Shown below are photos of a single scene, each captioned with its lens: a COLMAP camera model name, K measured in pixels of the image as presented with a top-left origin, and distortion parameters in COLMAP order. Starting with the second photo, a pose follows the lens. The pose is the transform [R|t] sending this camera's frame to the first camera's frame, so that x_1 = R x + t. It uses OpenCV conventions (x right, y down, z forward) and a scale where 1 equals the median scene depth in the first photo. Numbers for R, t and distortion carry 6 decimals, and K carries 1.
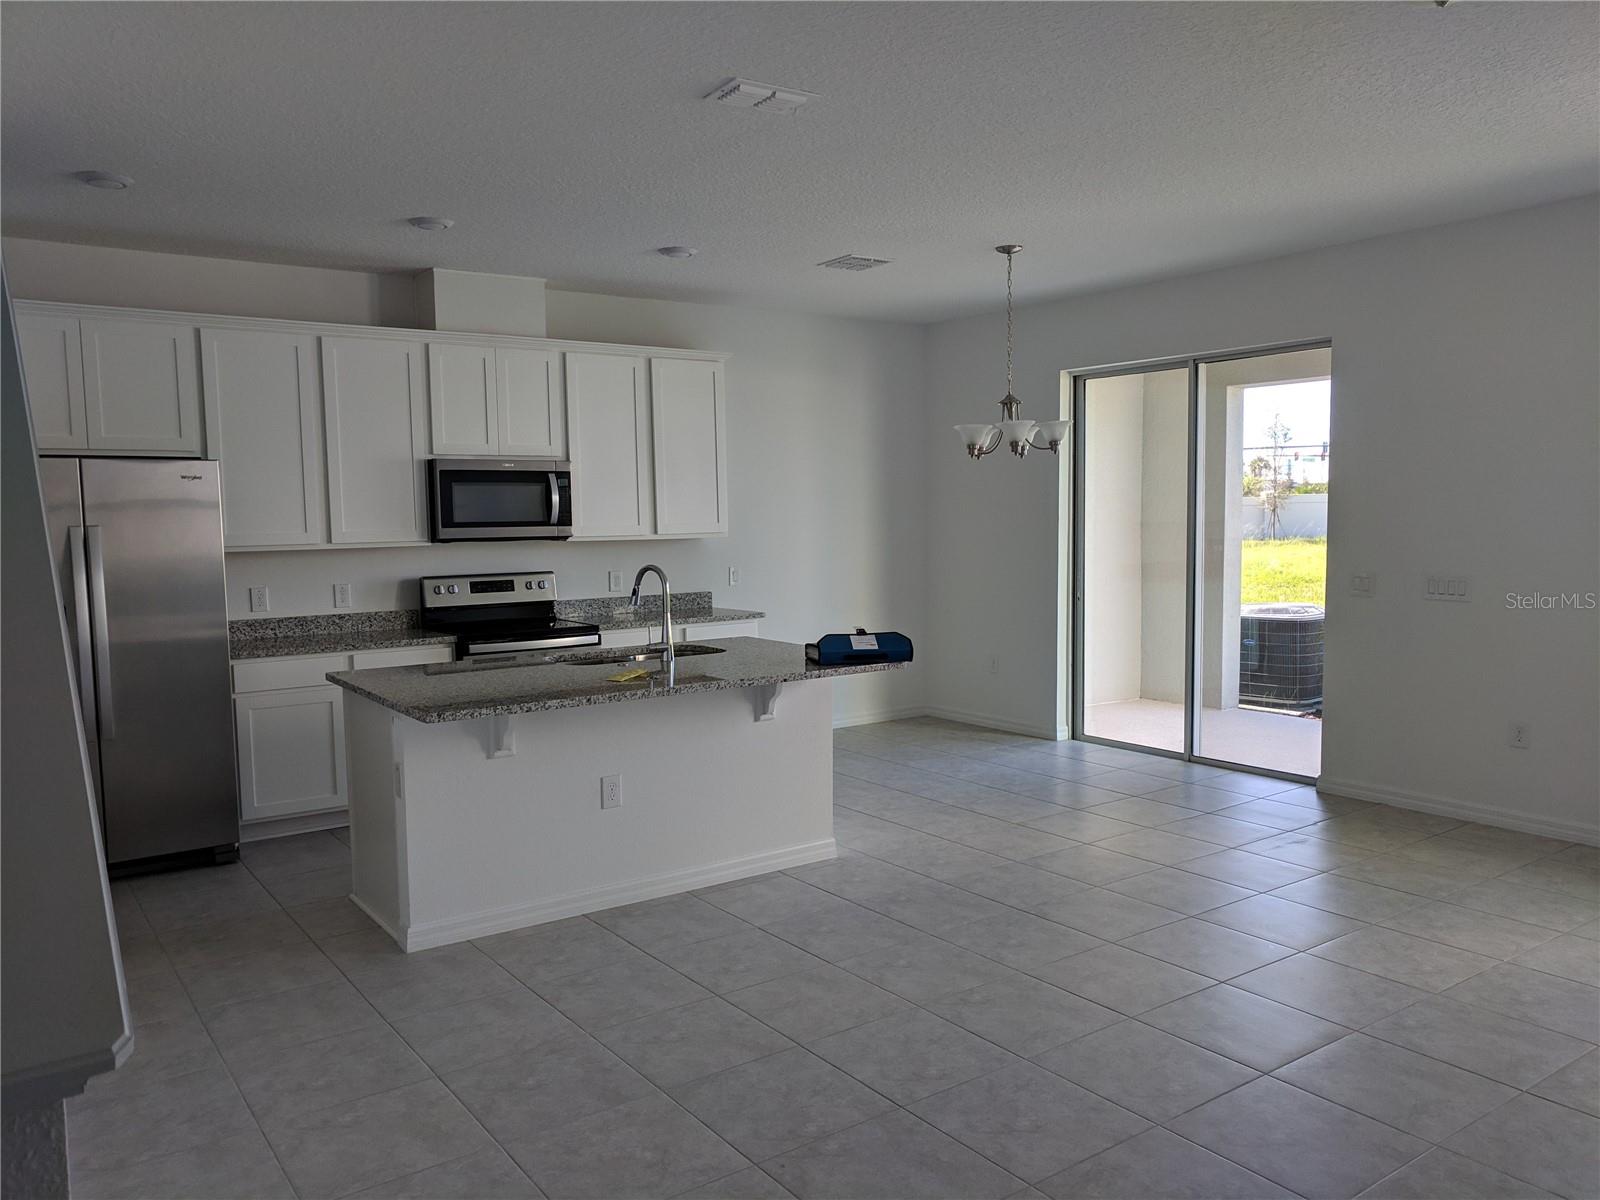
lens RADIAL K [[1202.0, 0, 799.4], [0, 1202.0, 615.9], [0, 0, 1]] dist [0.005264, 0.005981]
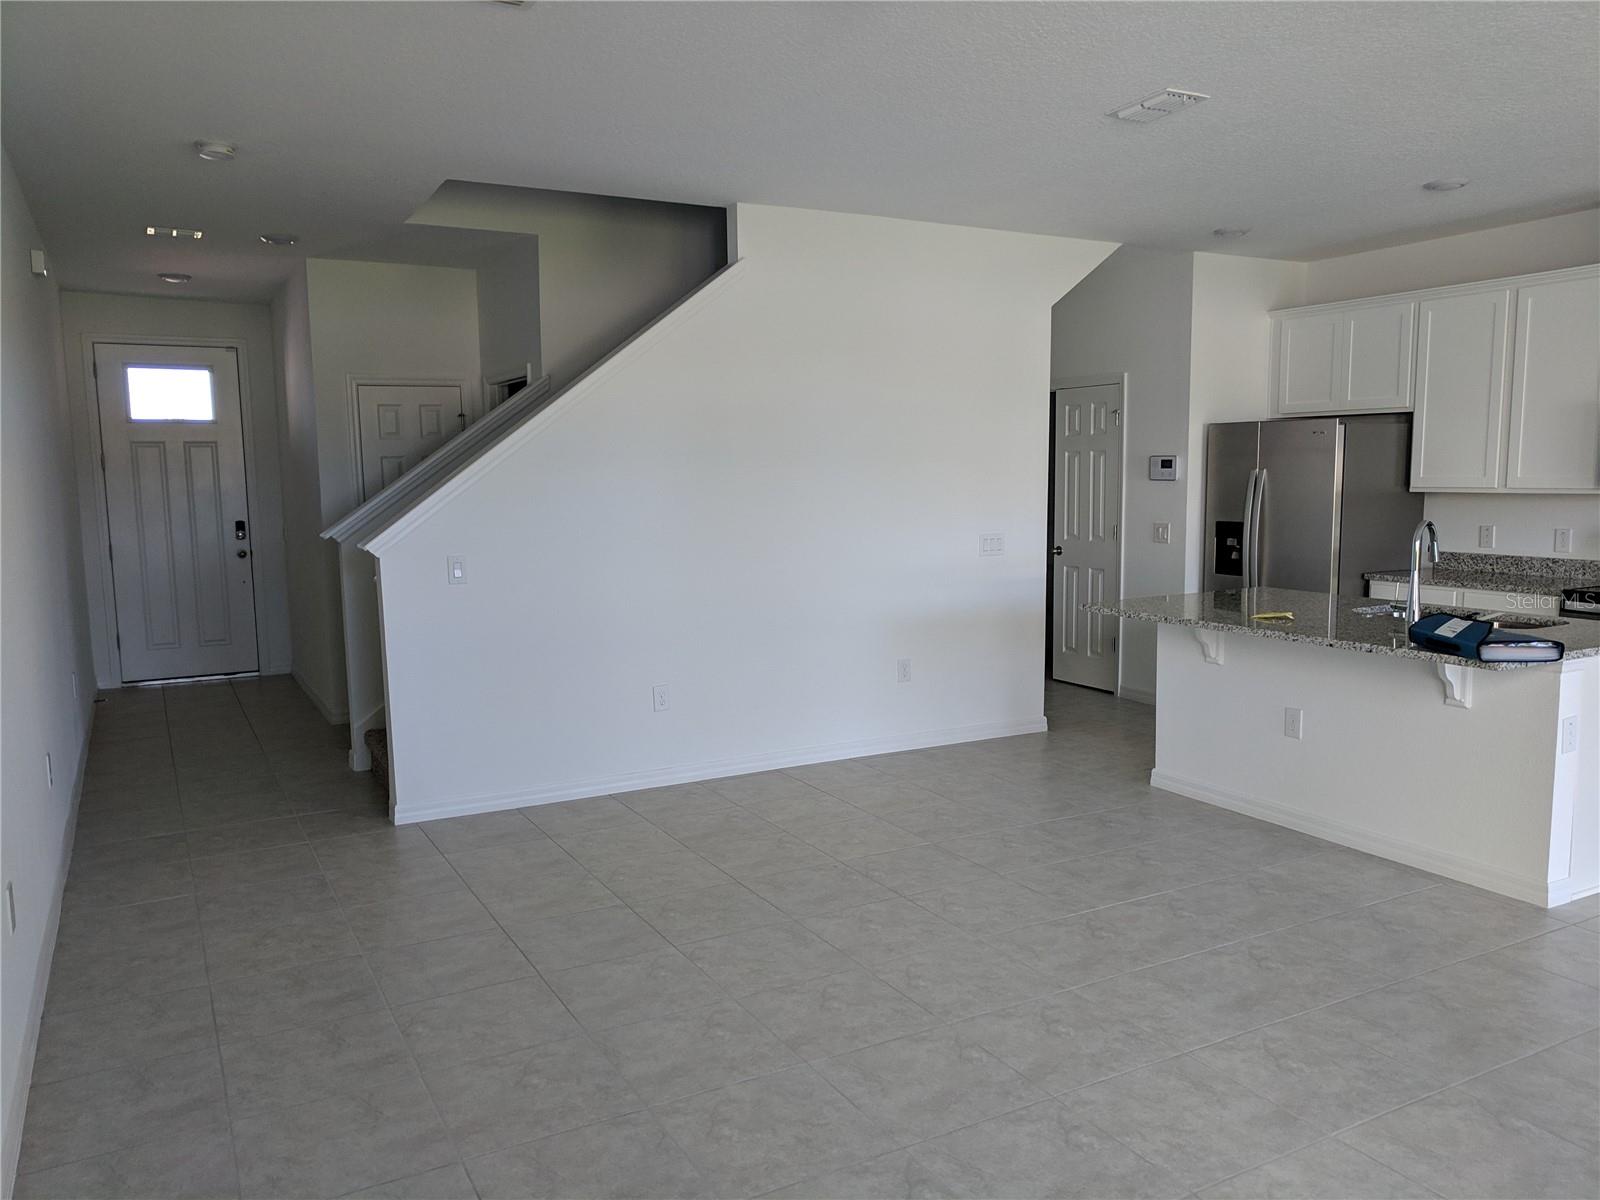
lens RADIAL K [[1210.7, 0, 809.7], [0, 1210.7, 591.0], [0, 0, 1]] dist [0.030212, 0.001462]
pose [[-0.108208, 0.119857, -0.986877, 0.740465], [-0.074074, 0.988974, 0.128233, -0.062874], [0.991365, 0.086977, -0.098136, 0.504595]]
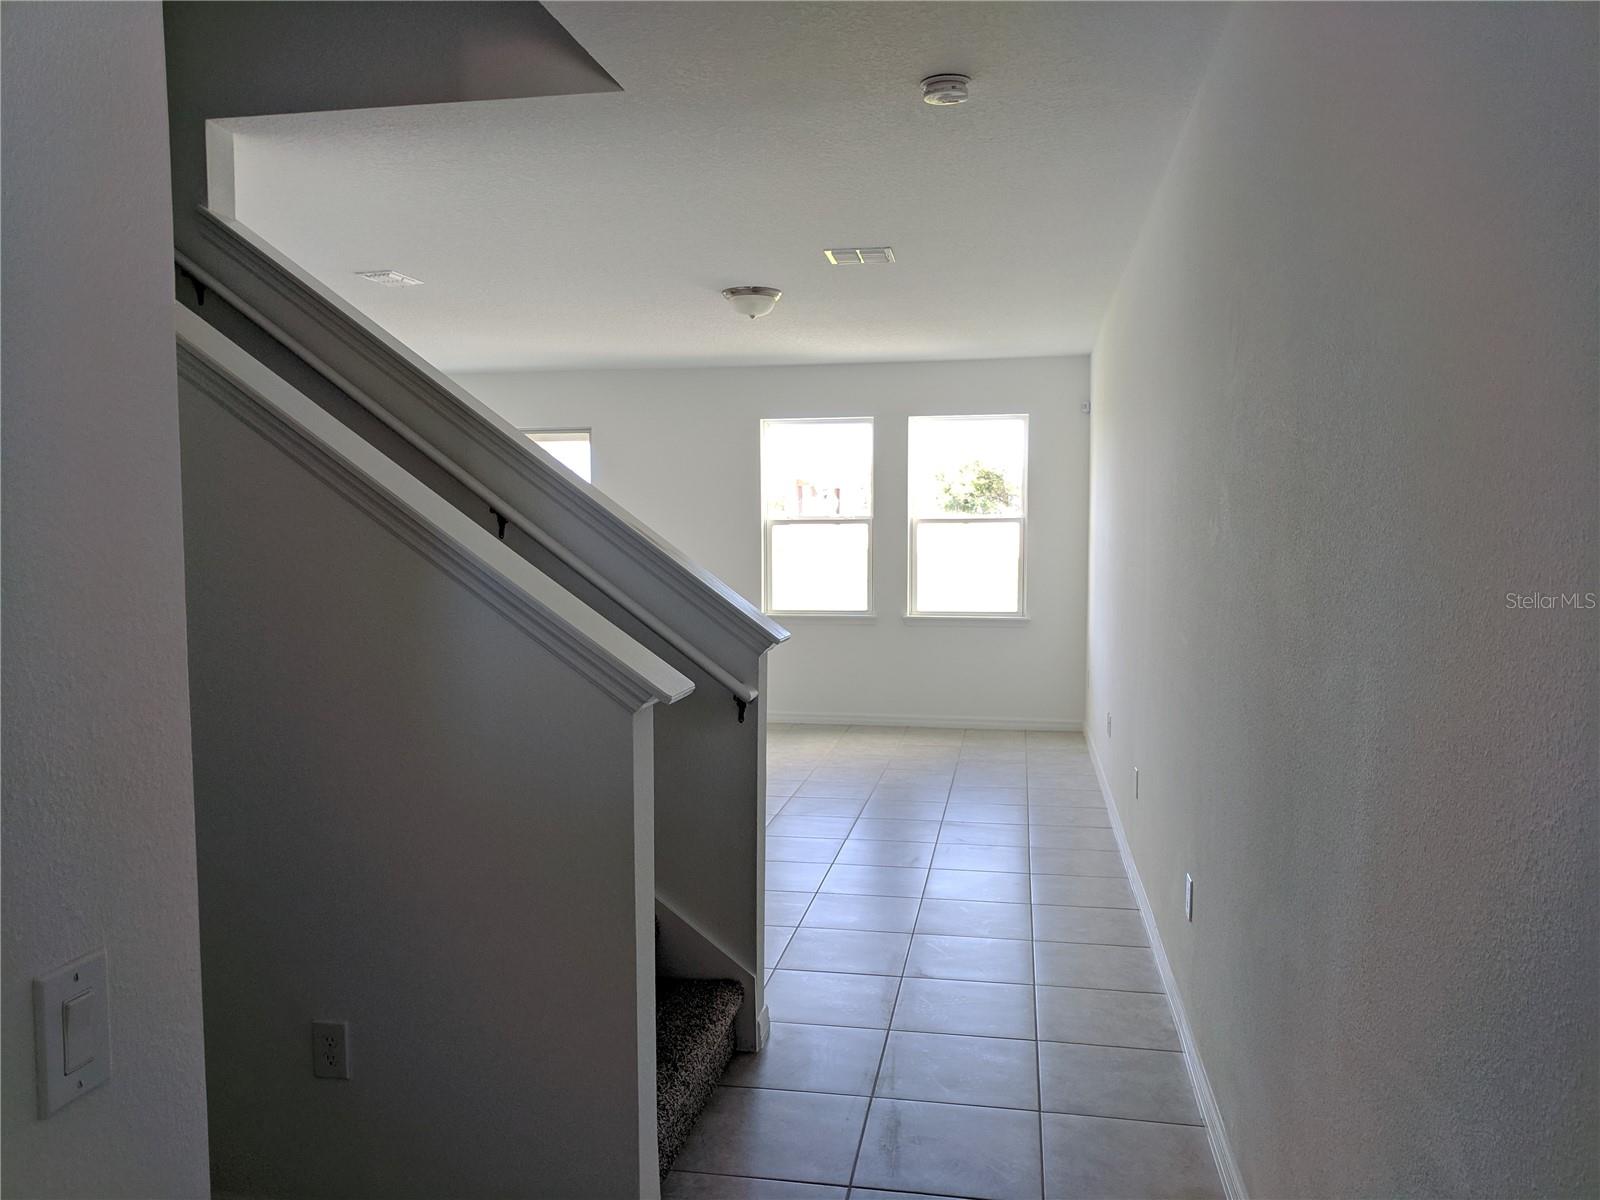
lens RADIAL K [[1202.0, 0, 799.4], [0, 1202.0, 615.9], [0, 0, 1]] dist [0.005264, 0.005981]
pose [[0.718307, -0.037060, 0.694738, -0.469026], [0.051664, 0.998664, -0.000144, 0.030481], [-0.693805, 0.035997, 0.719262, -0.317752]]
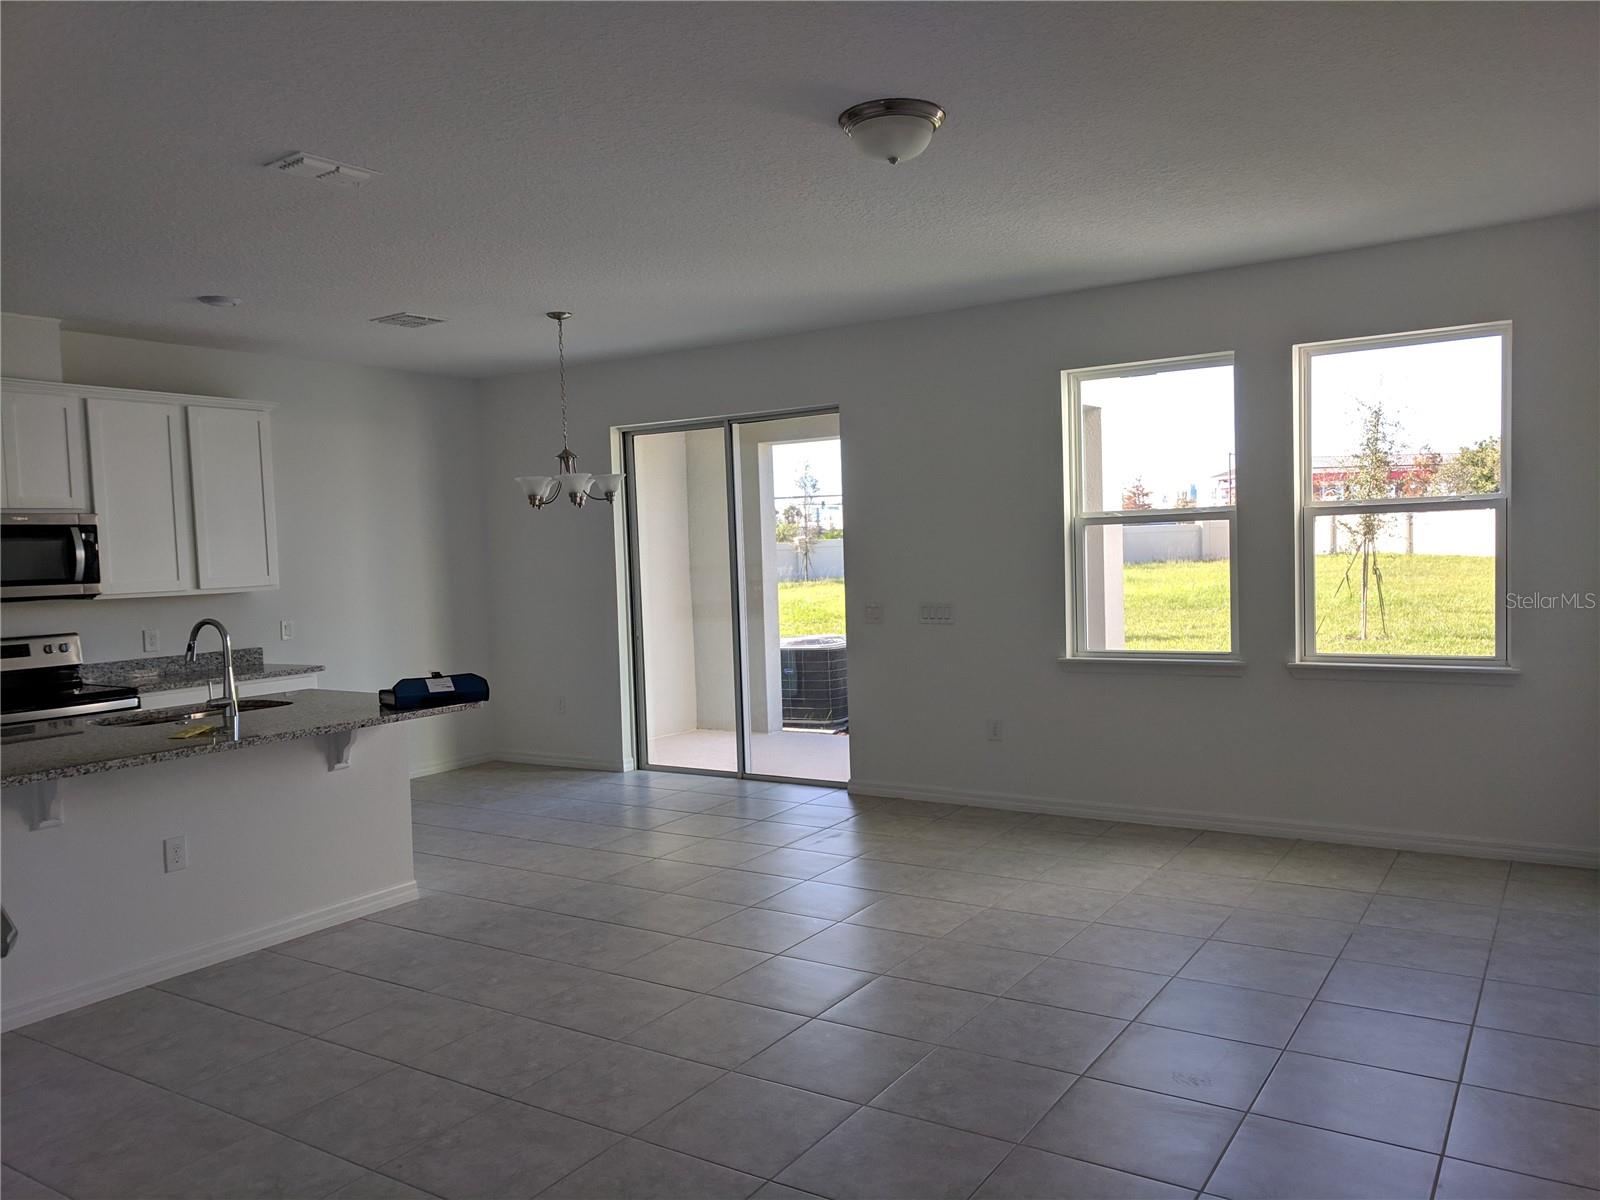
lens RADIAL K [[1202.0, 0, 799.4], [0, 1202.0, 615.9], [0, 0, 1]] dist [0.005264, 0.005981]
pose [[0.932666, -0.037925, 0.358742, -0.022135], [0.052299, 0.998167, -0.030447, 0.008235], [-0.356929, 0.047158, 0.932940, -0.070604]]
